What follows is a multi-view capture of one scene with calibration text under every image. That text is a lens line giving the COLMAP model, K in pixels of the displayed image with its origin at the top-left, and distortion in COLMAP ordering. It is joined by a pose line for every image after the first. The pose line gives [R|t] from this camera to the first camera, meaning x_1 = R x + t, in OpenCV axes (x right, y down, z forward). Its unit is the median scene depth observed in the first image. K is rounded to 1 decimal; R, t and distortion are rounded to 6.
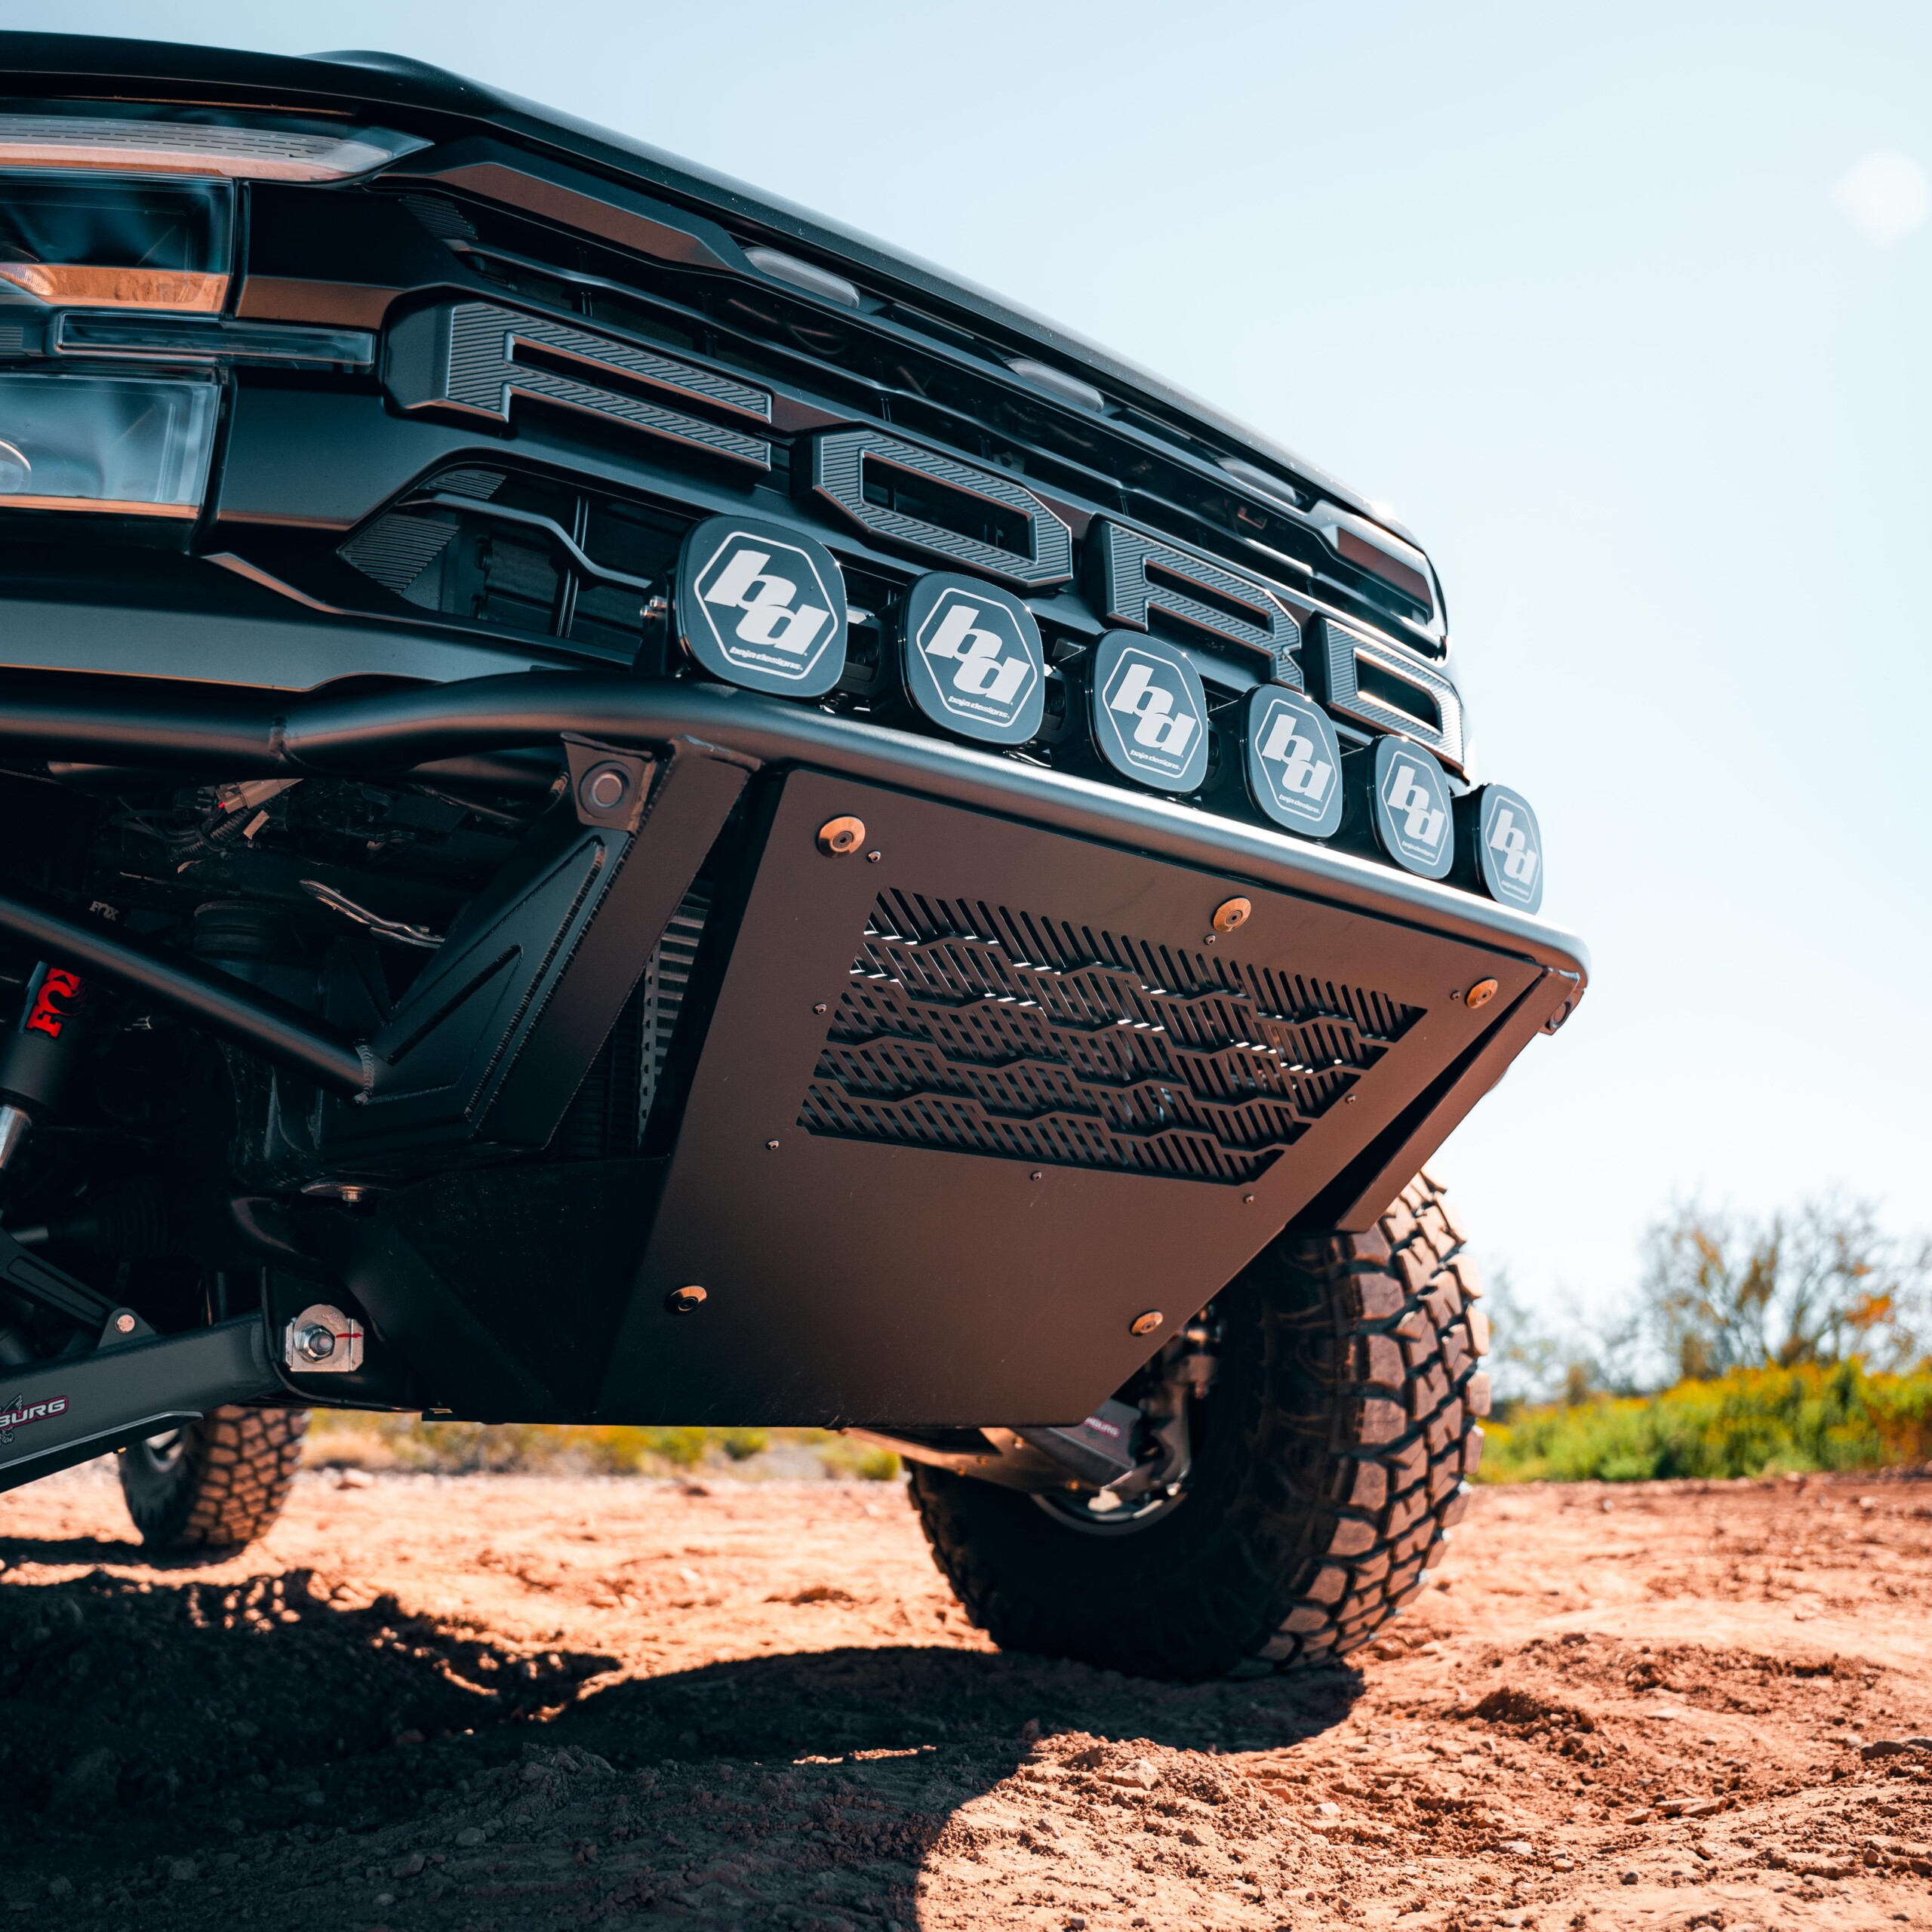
lens RADIAL K [[1992.9, 0, 952.1], [0, 1992.9, 1054.4], [0, 0, 1]] dist [-0.125780, 0.000000]
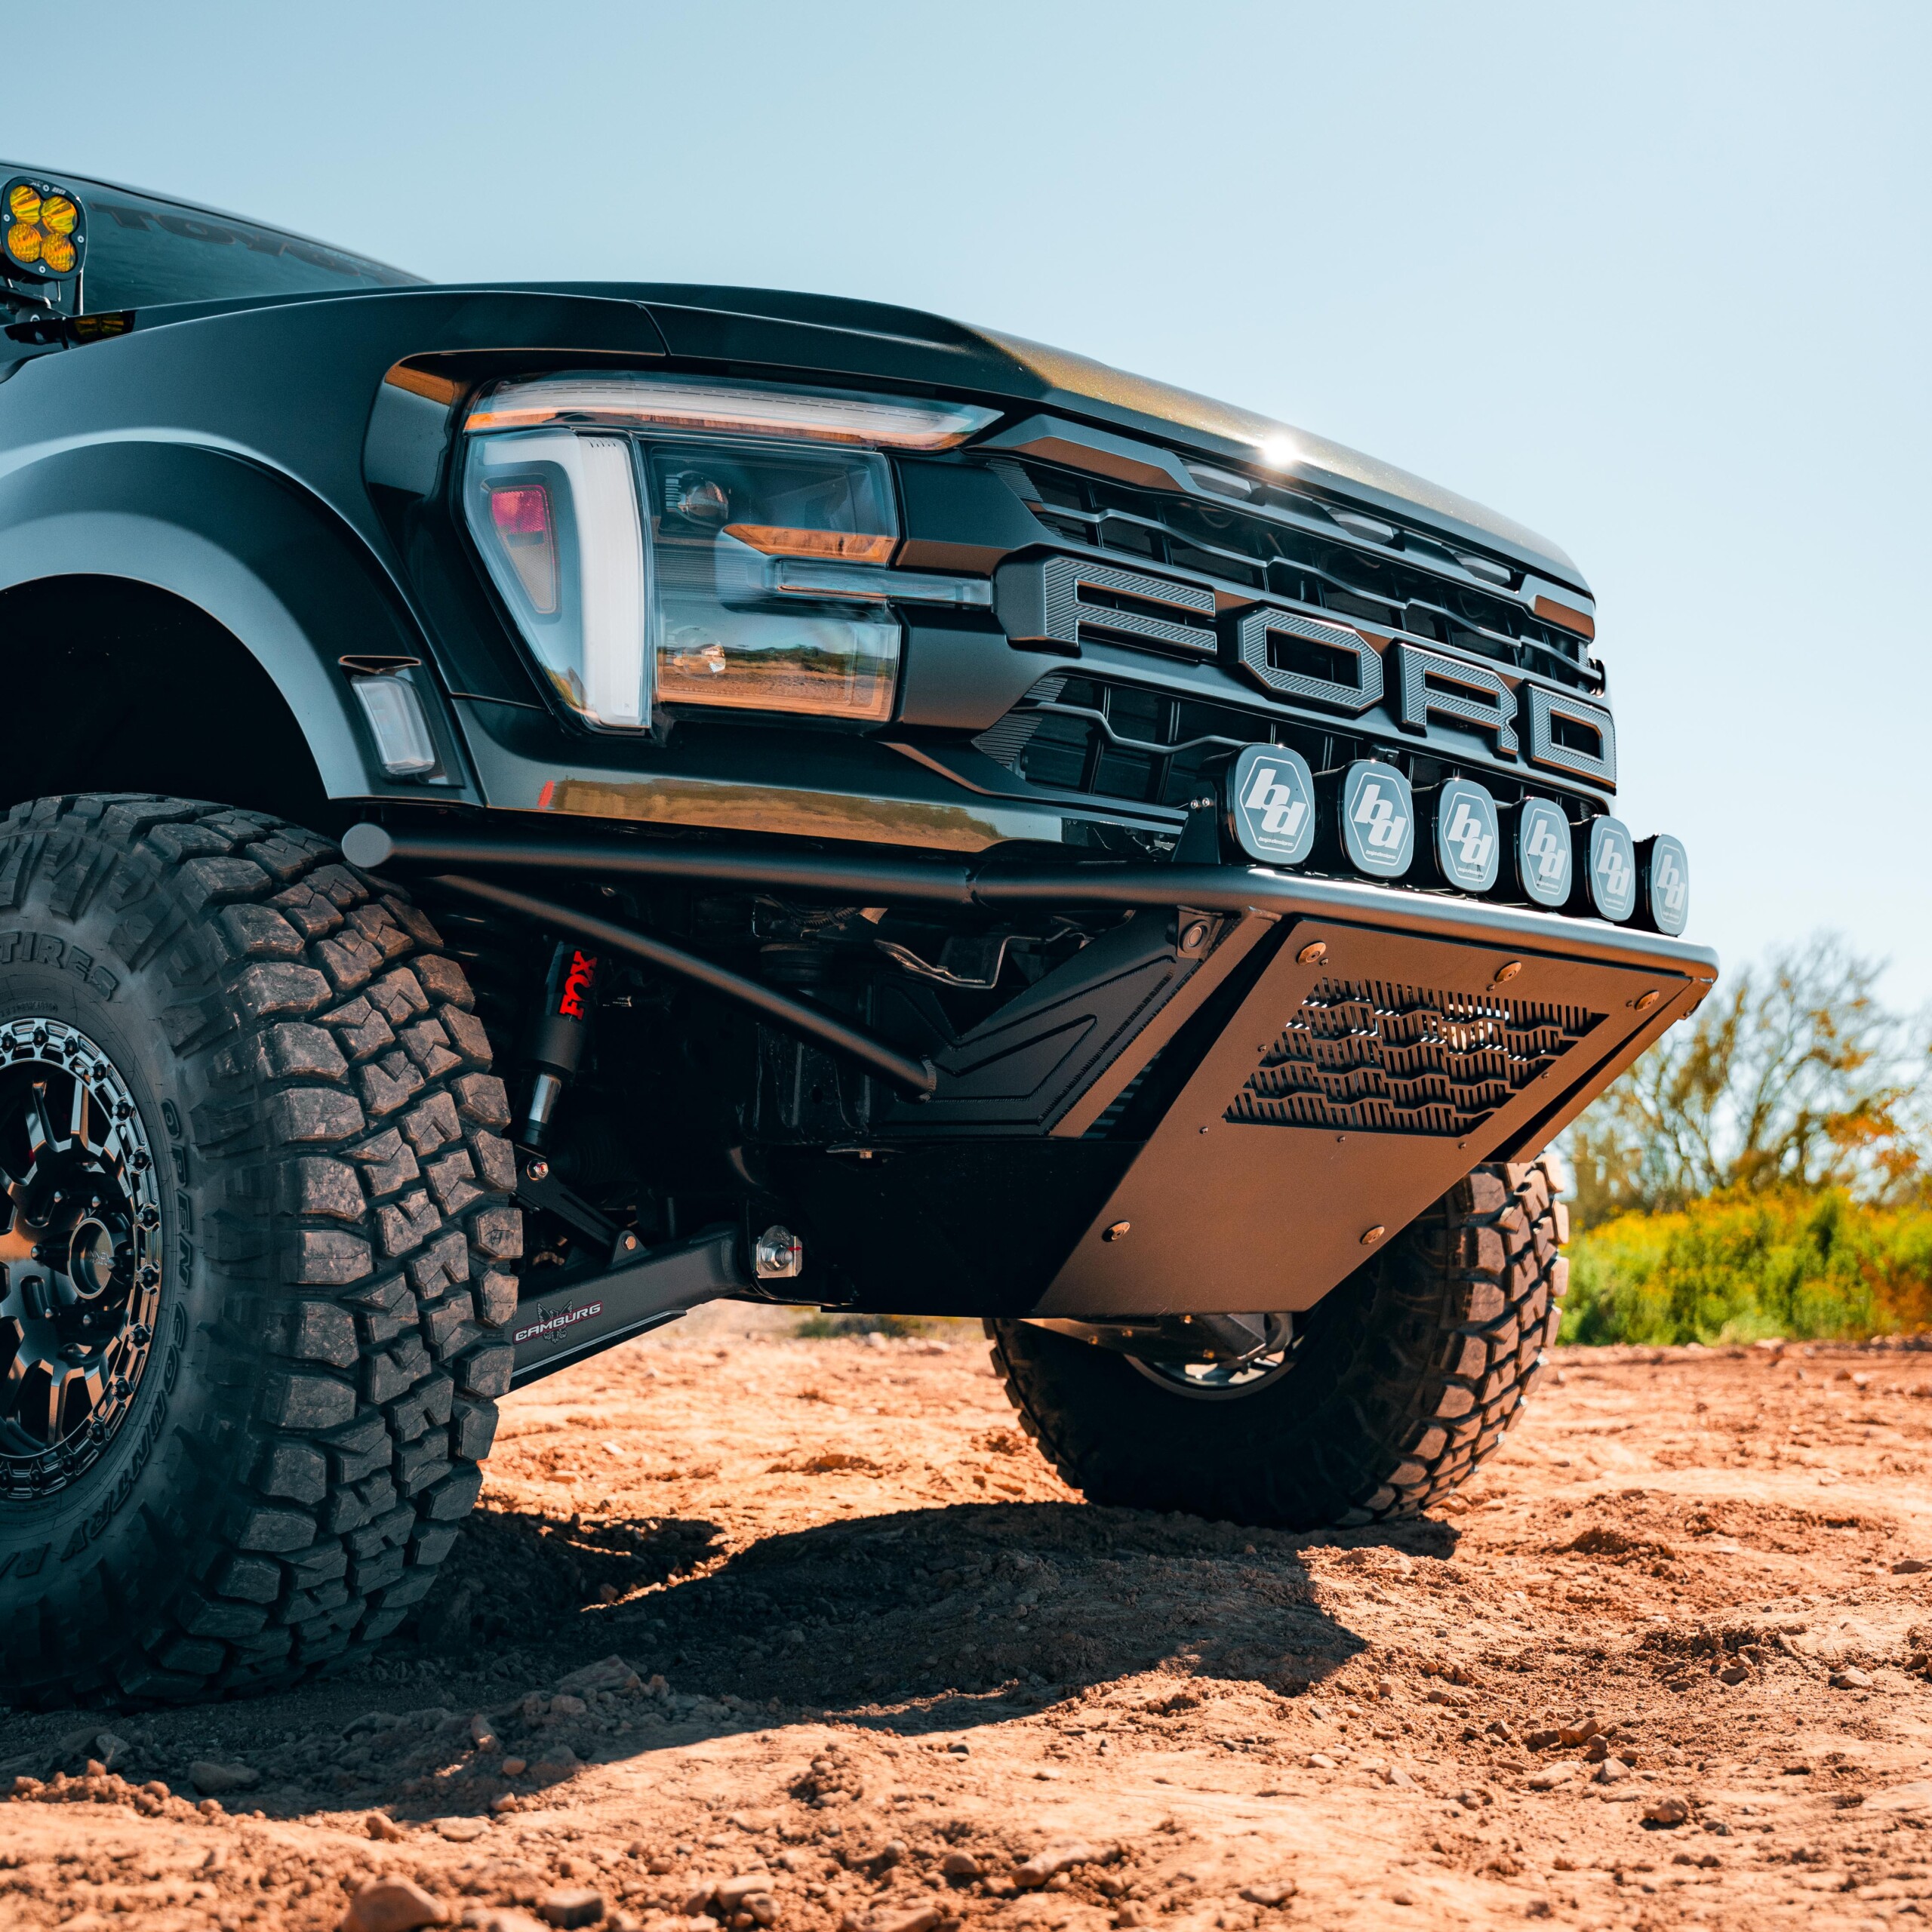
lens RADIAL K [[3038.8, 0, 947.5], [0, 3038.8, 1006.5], [0, 0, 1]] dist [-0.050747, 0.000000]
pose [[0.988558, 0.017093, 0.149867, -0.414179], [-0.032905, 0.994067, 0.103672, -0.182416], [-0.147206, -0.107418, 0.983256, -0.776113]]
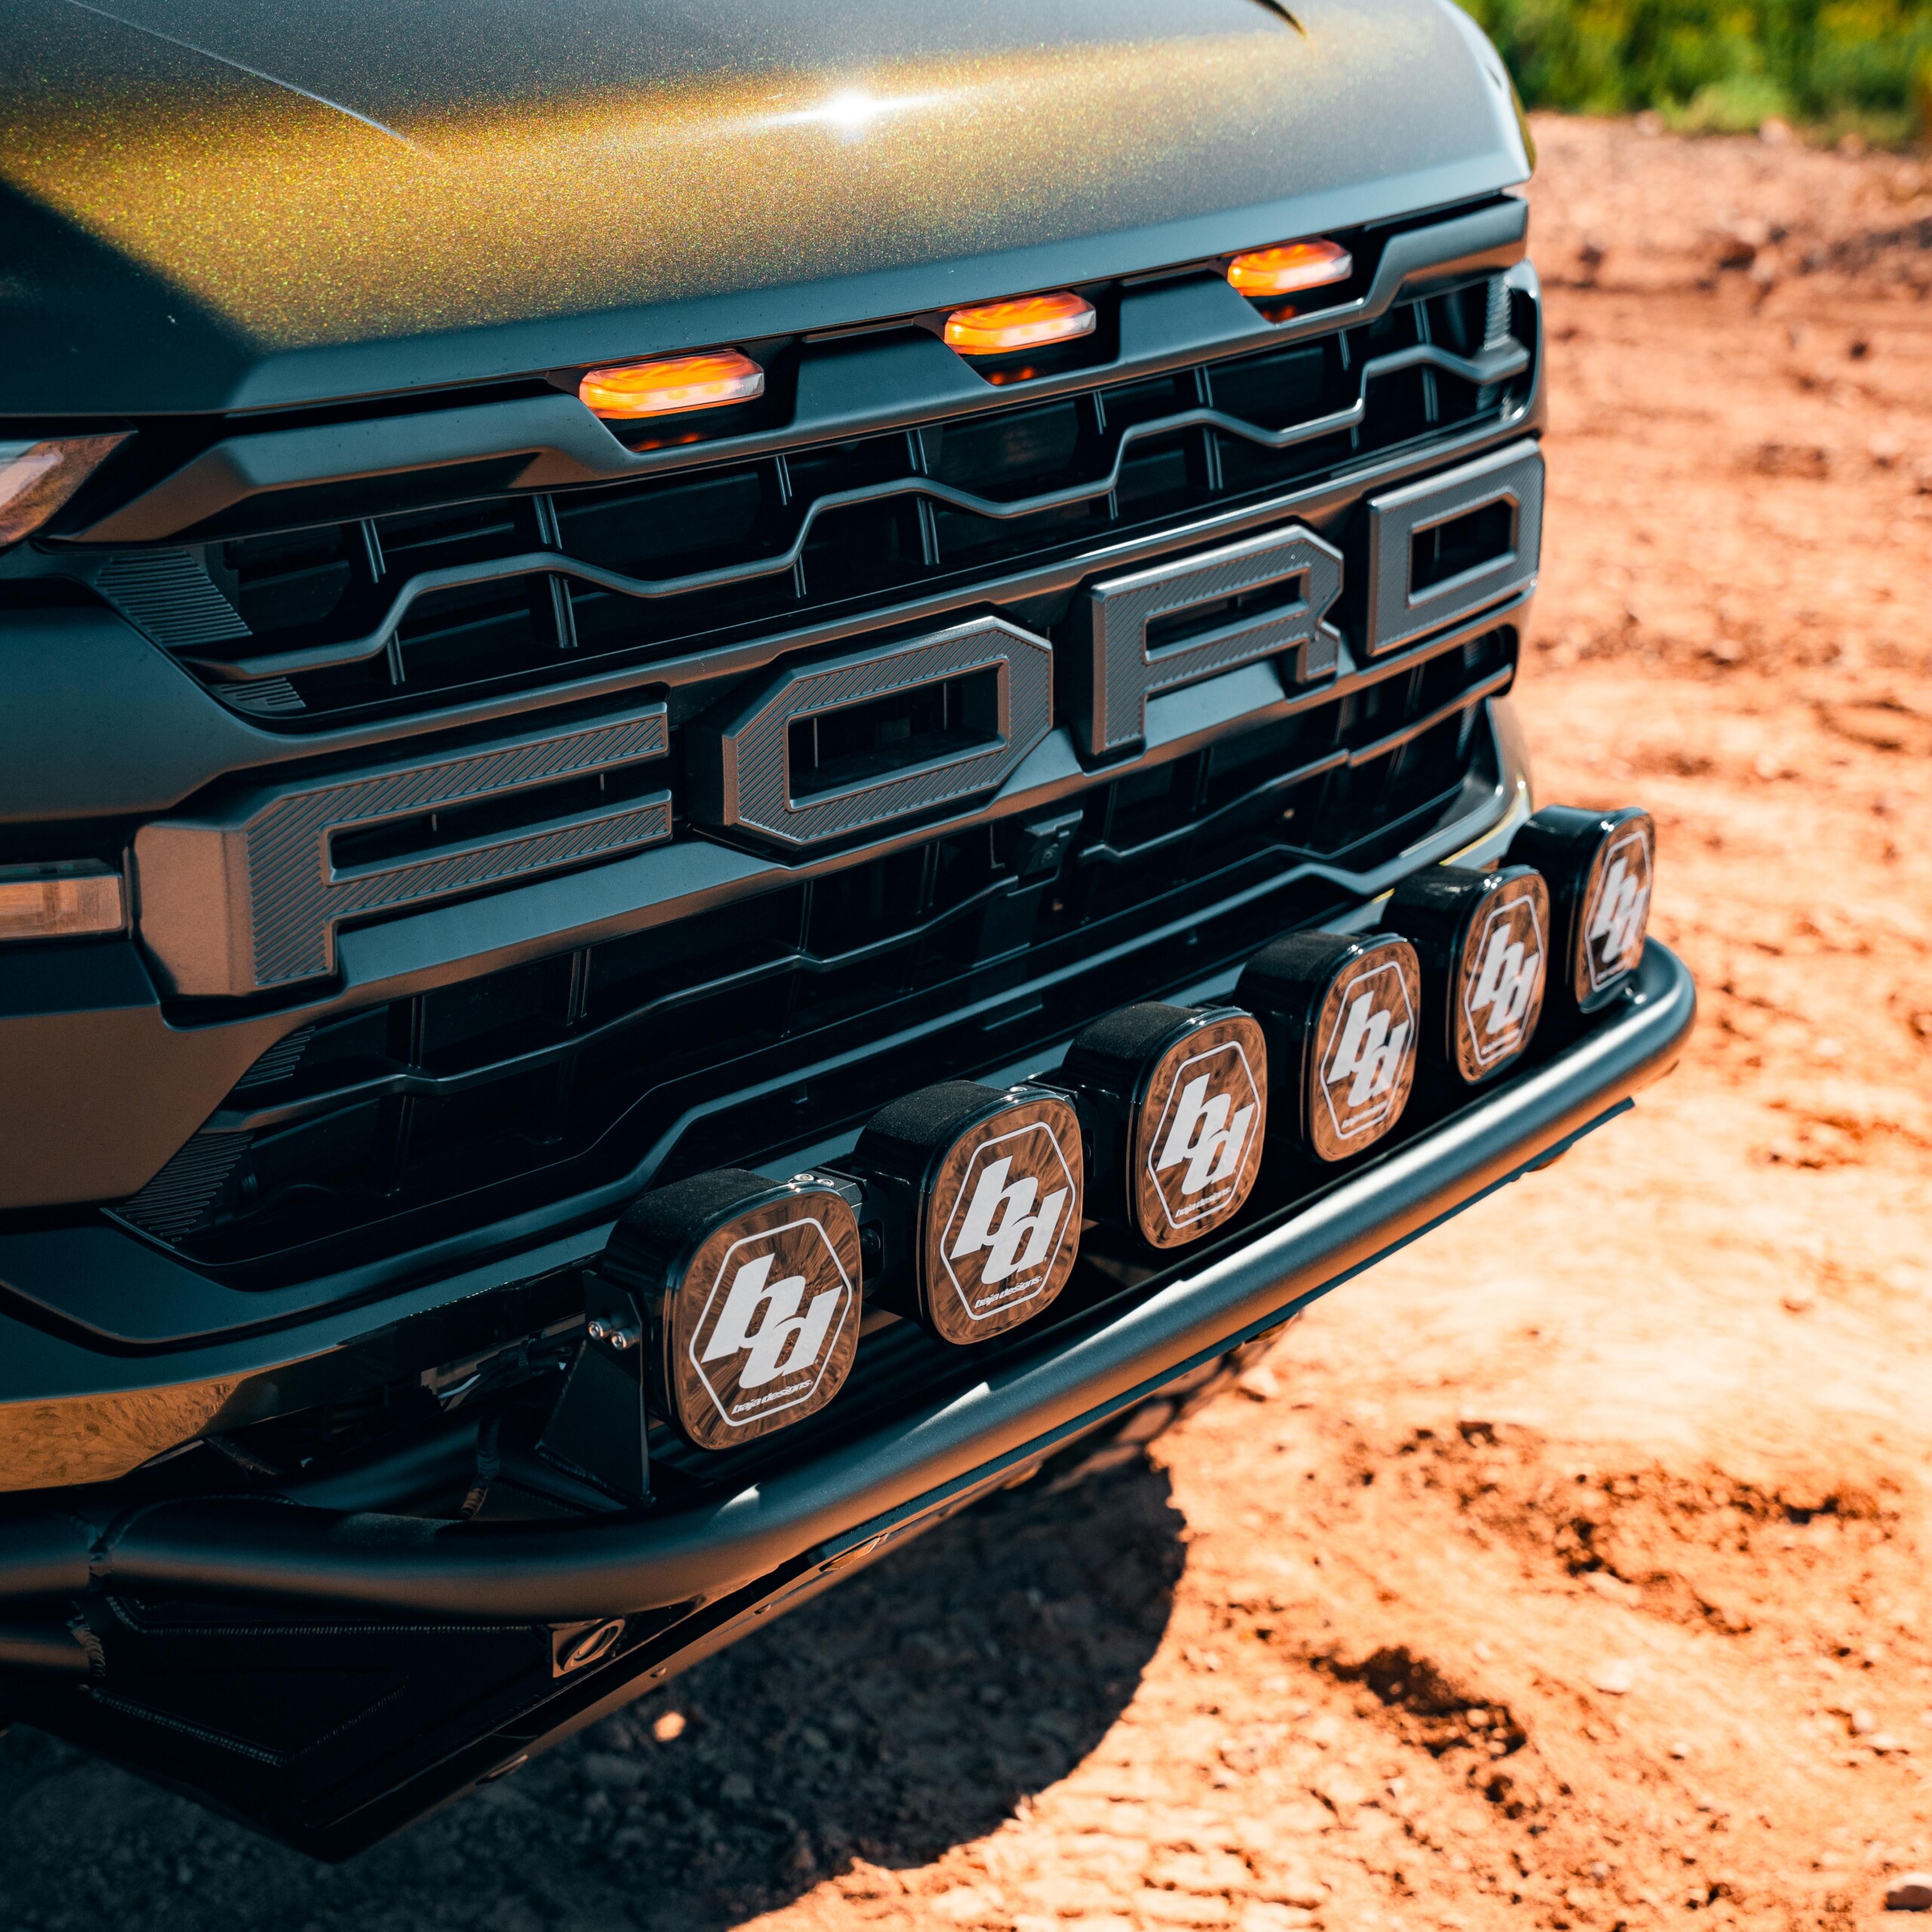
lens RADIAL K [[4099.8, 0, 962.9], [0, 4099.8, 985.4], [0, 0, 1]] dist [-0.068058, 0.000000]
pose [[0.972953, -0.047997, 0.225960, -0.210990], [-0.069057, 0.873009, 0.482790, -0.626142], [-0.220438, -0.485336, 0.846083, -0.126577]]
